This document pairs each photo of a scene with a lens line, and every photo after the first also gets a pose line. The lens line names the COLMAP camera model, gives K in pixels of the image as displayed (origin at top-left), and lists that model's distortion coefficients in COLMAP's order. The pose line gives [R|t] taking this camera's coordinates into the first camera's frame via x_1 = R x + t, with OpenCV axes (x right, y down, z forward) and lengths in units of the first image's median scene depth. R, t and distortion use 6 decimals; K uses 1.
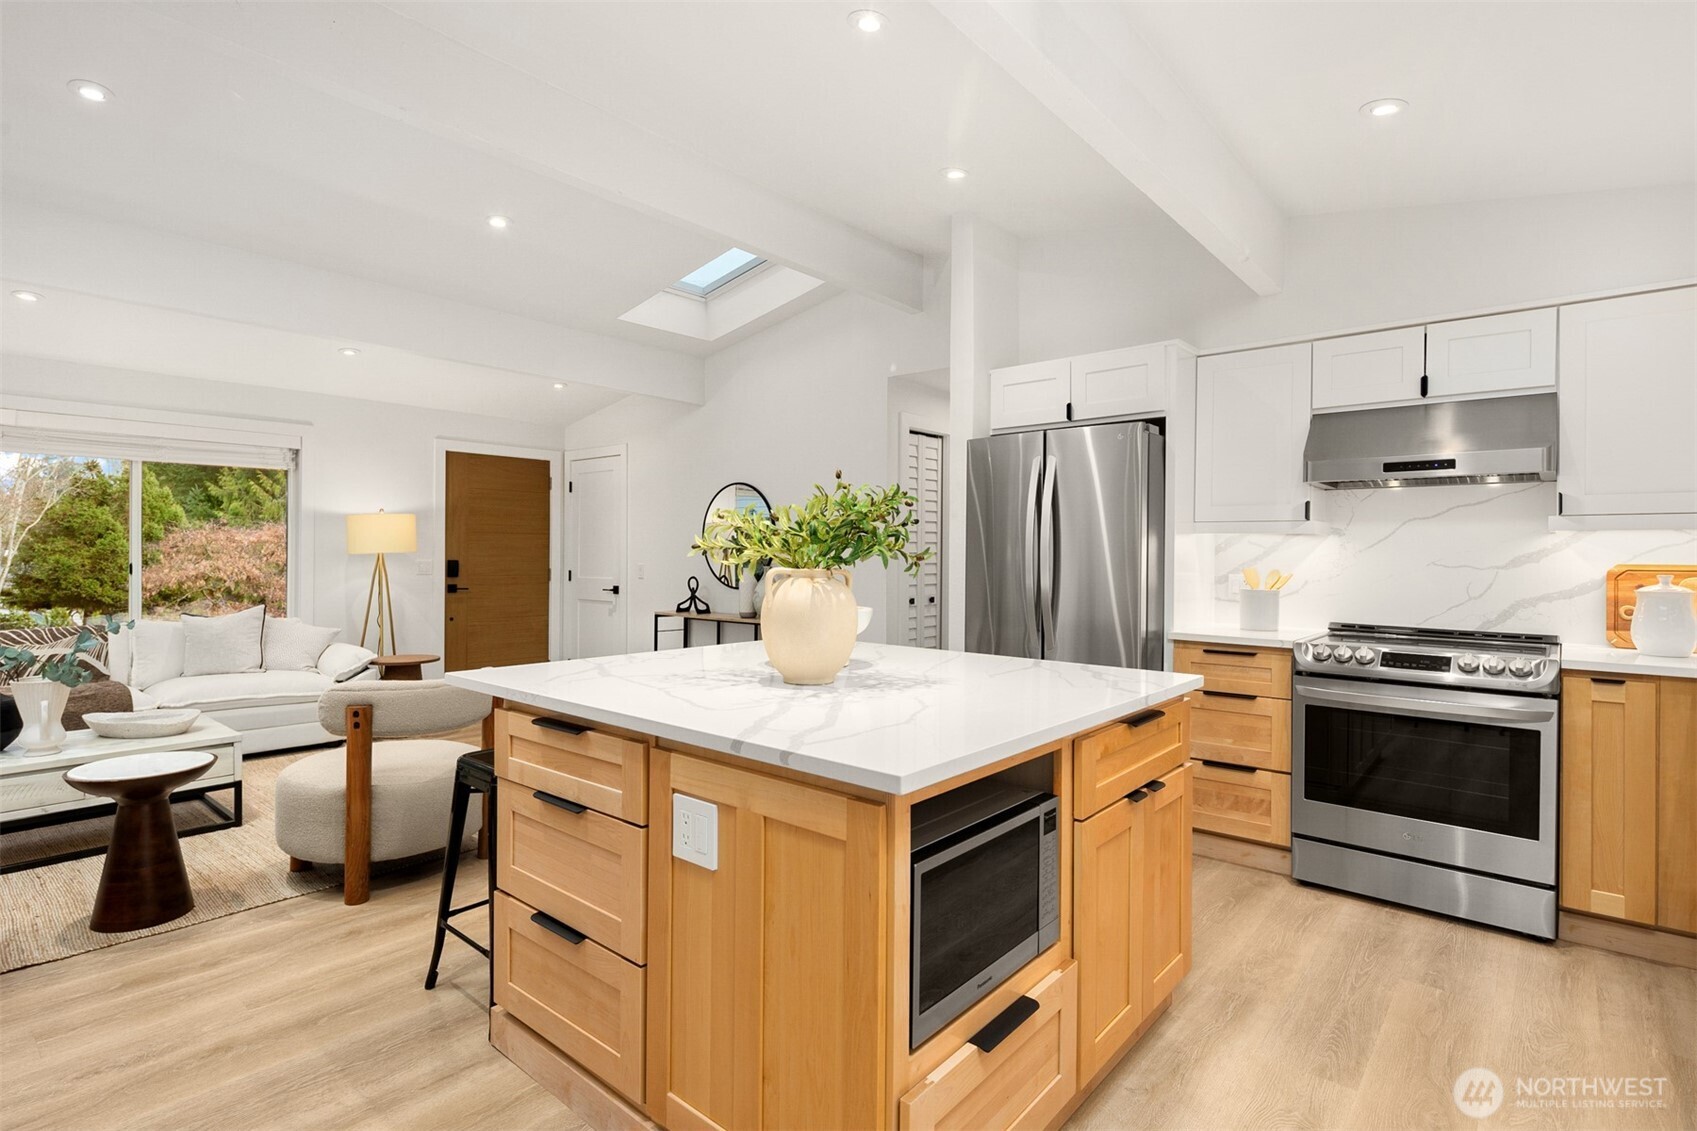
lens RADIAL K [[829.9, 0, 842.1], [0, 829.9, 555.6], [0, 0, 1]] dist [0.003261, -0.003747]
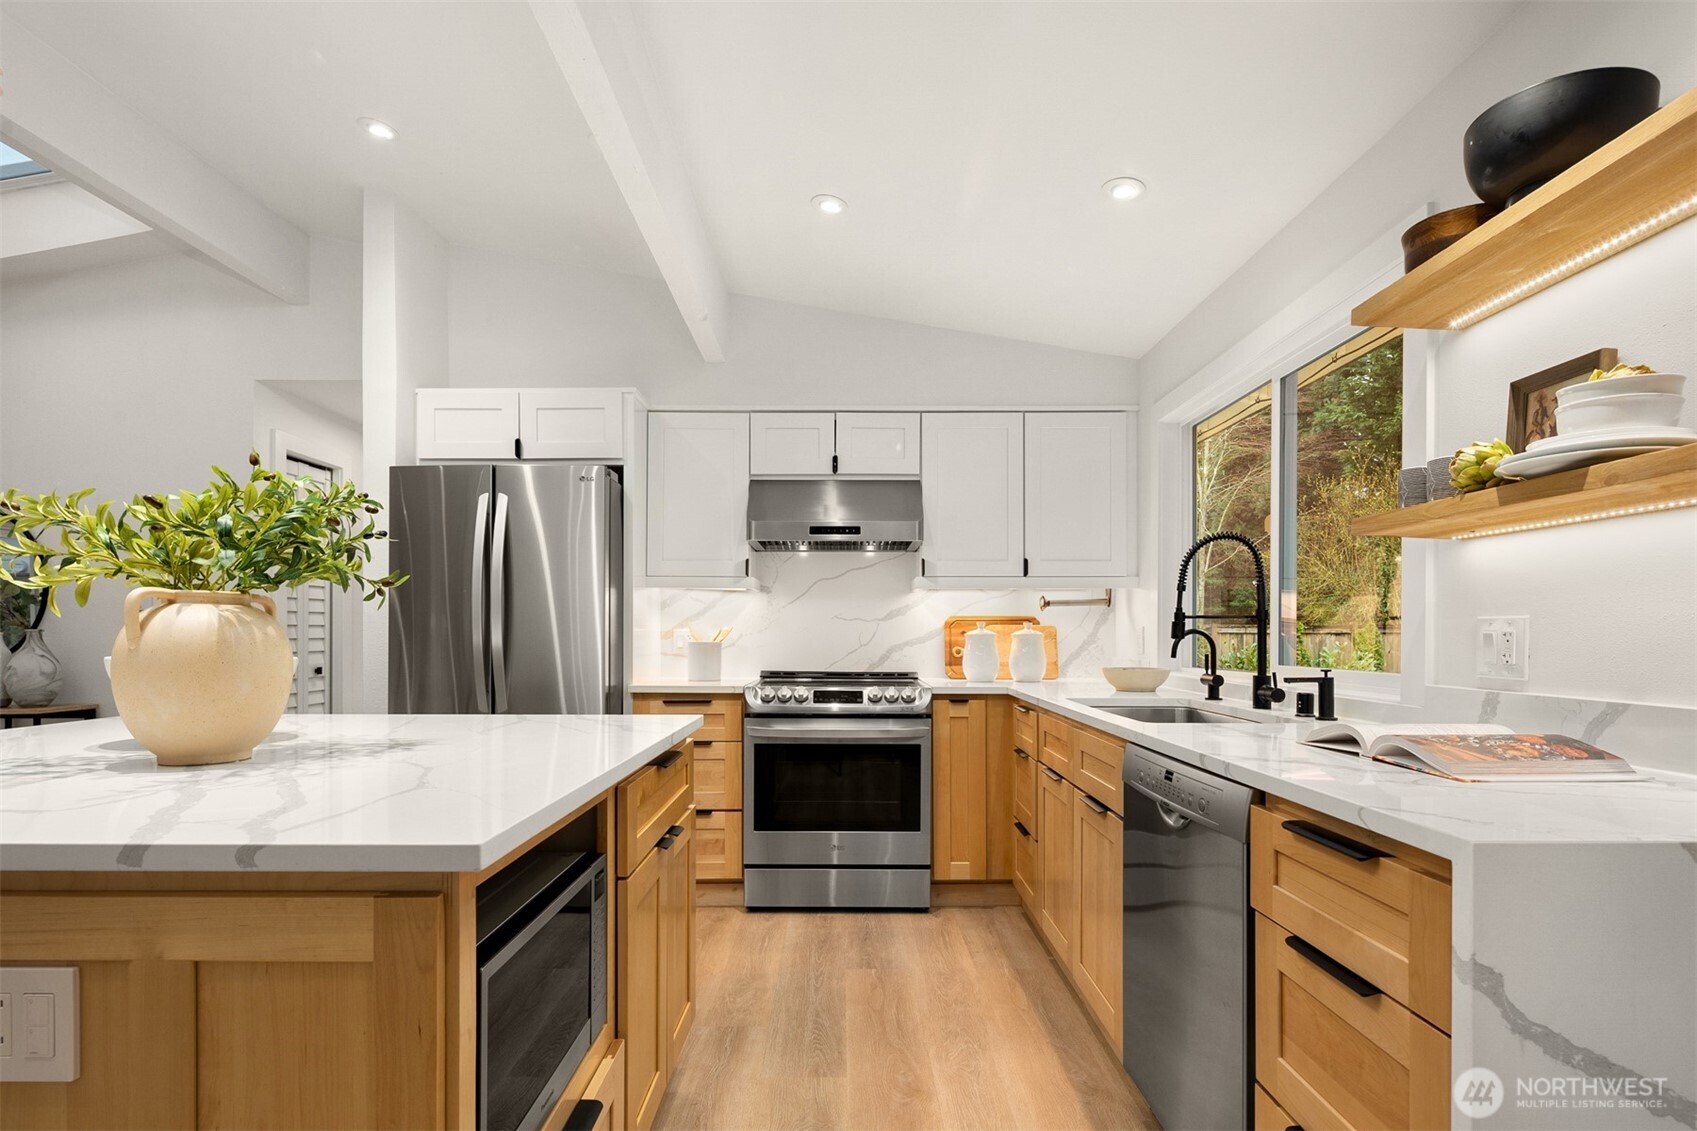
lens RADIAL K [[829.9, 0, 844.0], [0, 829.9, 635.6], [0, 0, 1]] dist [0.003261, -0.003747]
pose [[0.755381, -0.006543, 0.655253, -0.064291], [0.005950, 0.999977, 0.003126, 0.037068], [-0.655259, 0.001538, 0.755403, 0.111127]]
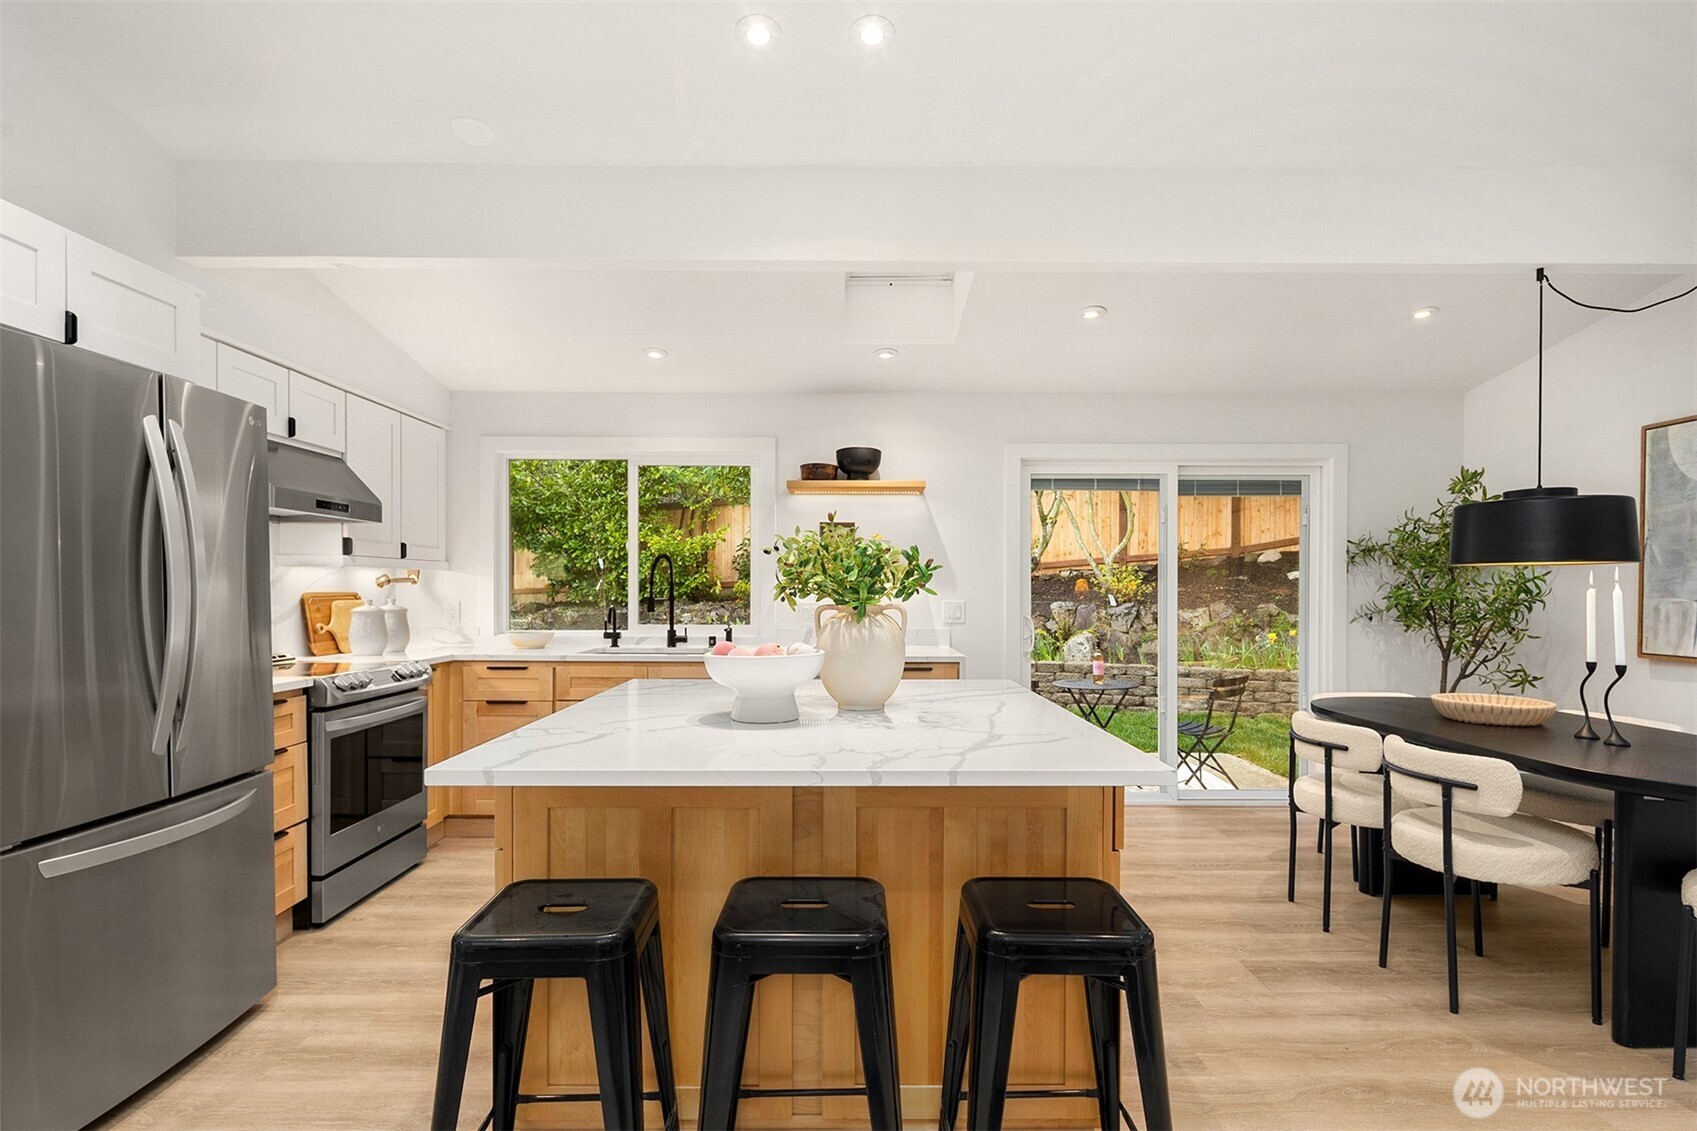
lens RADIAL K [[829.9, 0, 843.1], [0, 829.9, 580.7], [0, 0, 1]] dist [0.003261, -0.003747]
pose [[-0.658869, -0.001629, 0.752256, -0.602689], [-0.006255, 0.999975, -0.003313, -0.008155], [-0.752232, -0.006888, -0.658862, 1.238241]]
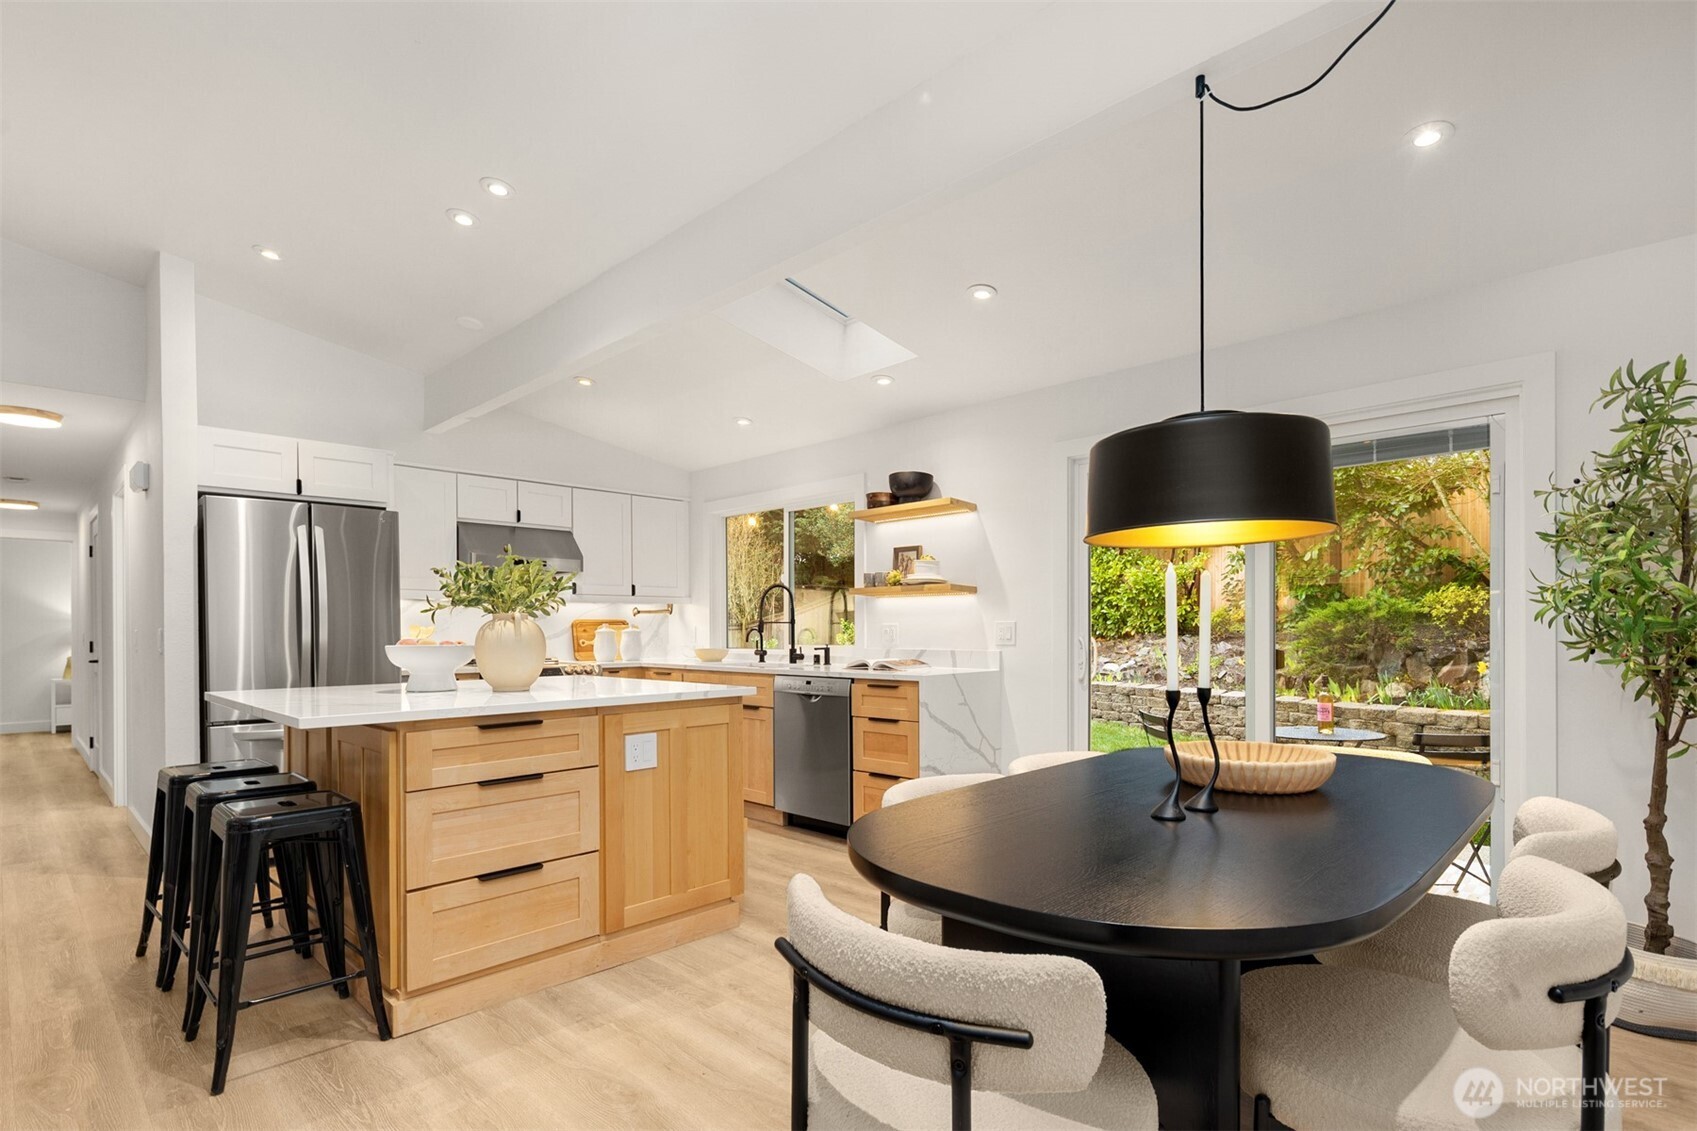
lens RADIAL K [[829.9, 0, 844.6], [0, 829.9, 619.2], [0, 0, 1]] dist [0.003261, -0.003747]
pose [[0.059728, 0.006305, 0.998195, -1.043750], [0.008023, 0.999945, -0.006796, 0.029556], [-0.998182, 0.008415, 0.059675, 0.233023]]
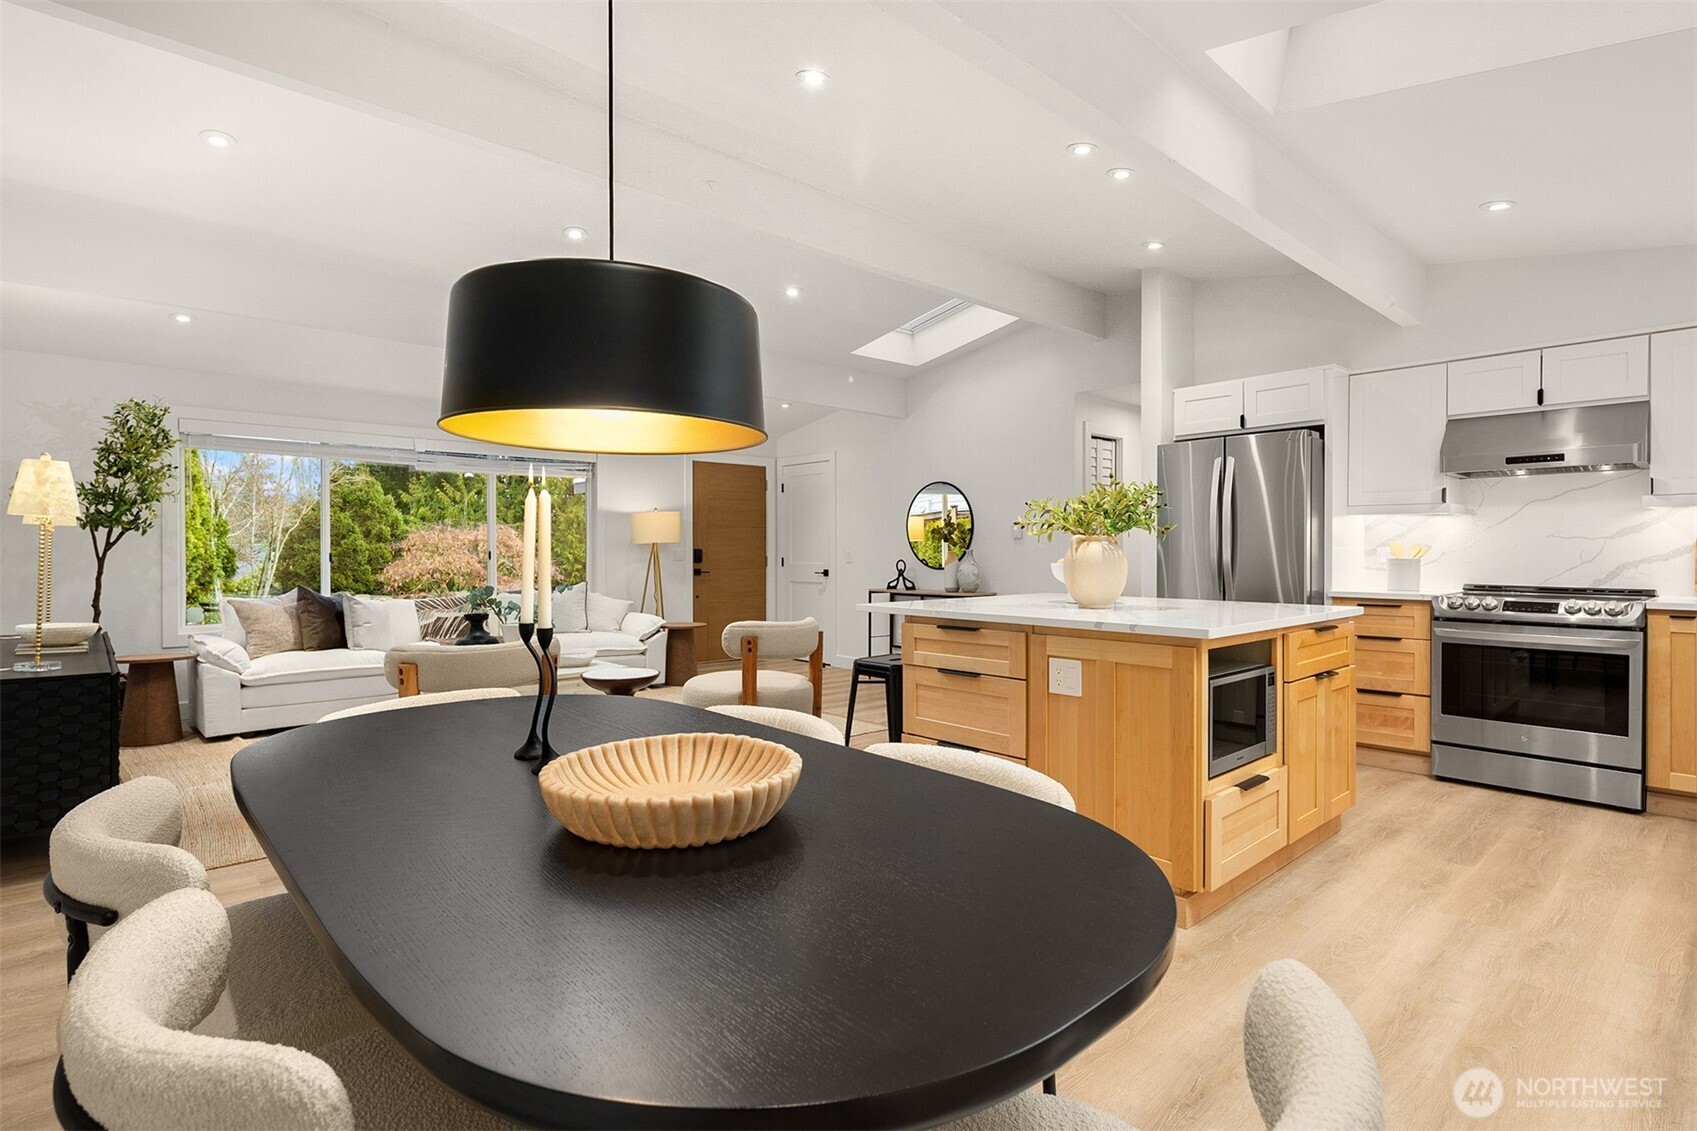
lens RADIAL K [[829.9, 0, 841.5], [0, 829.9, 557.6], [0, 0, 1]] dist [0.003261, -0.003747]
pose [[0.991718, -0.007635, -0.128208, -0.224269], [0.008260, 0.999956, 0.004338, 0.032802], [0.128169, -0.005361, 0.991738, -0.442664]]
